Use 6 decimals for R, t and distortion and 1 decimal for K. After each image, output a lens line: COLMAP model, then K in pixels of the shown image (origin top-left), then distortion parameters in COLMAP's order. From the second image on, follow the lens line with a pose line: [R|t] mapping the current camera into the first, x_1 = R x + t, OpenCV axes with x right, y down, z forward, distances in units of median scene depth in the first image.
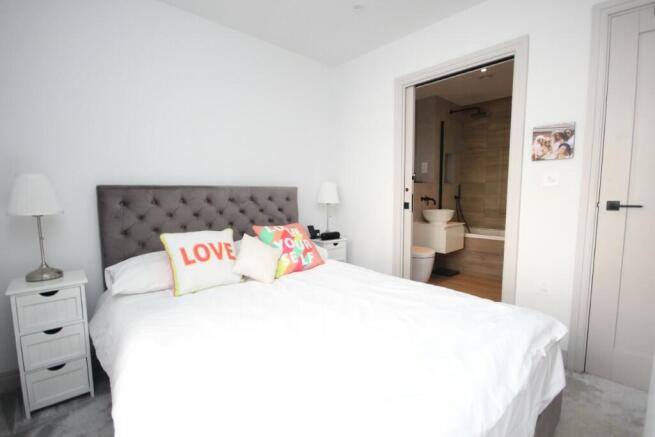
lens RADIAL K [[303.1, 0, 323.7], [0, 303.1, 218.6], [0, 0, 1]] dist [0.004615, 0.000092]
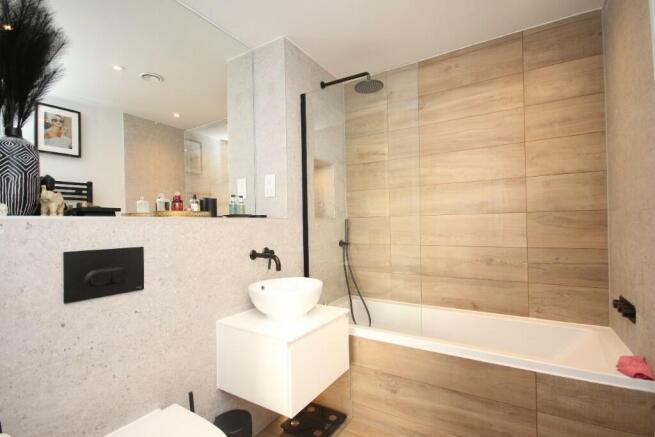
lens RADIAL K [[303.1, 0, 330.7], [0, 303.1, 218.7], [0, 0, 1]] dist [0.004615, 0.000092]
pose [[0.966343, -0.008345, 0.257122, 0.292582], [0.035521, 0.994229, -0.101231, -0.062672], [-0.254793, 0.106957, 0.961062, 0.508161]]
